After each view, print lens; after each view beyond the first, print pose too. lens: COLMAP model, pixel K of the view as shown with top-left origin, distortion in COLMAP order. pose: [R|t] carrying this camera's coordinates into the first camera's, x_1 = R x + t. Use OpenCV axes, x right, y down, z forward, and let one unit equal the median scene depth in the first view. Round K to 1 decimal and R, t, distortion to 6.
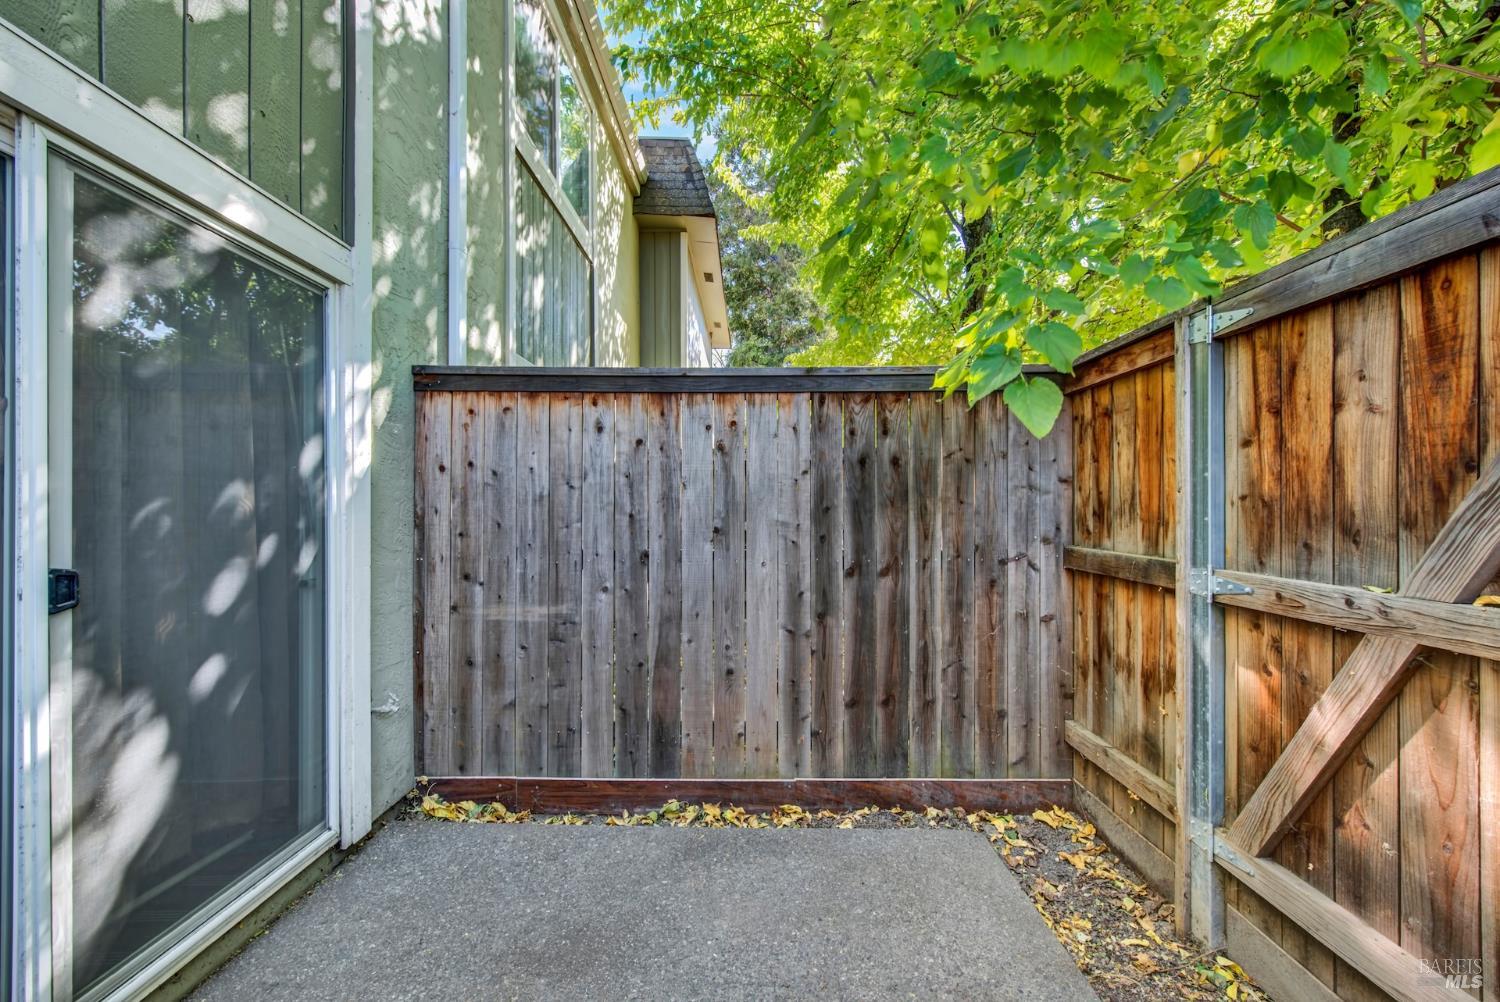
lens RADIAL K [[604.4, 0, 754.3], [0, 604.4, 507.7], [0, 0, 1]] dist [0.002239, -0.002667]
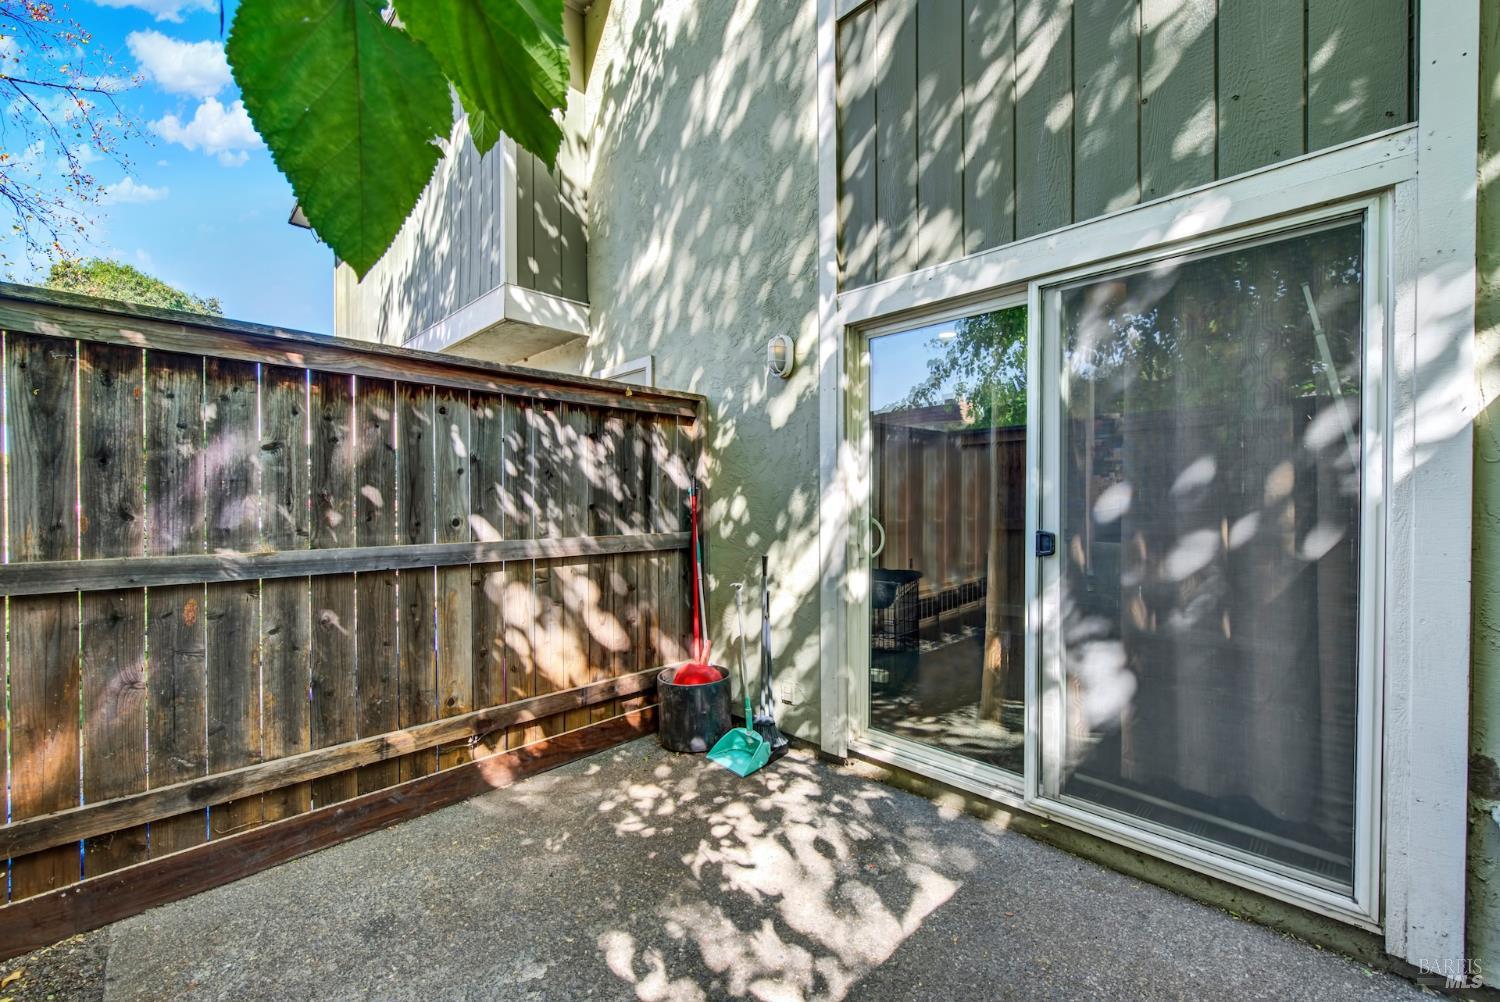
lens RADIAL K [[598.1, 0, 769.2], [0, 598.1, 506.9], [0, 0, 1]] dist [0.001551, -0.000386]
pose [[-0.684223, 0.010986, -0.729190, 0.491925], [0.006296, 0.999938, 0.009158, 0.011896], [0.729246, 0.001675, -0.684250, 1.236684]]
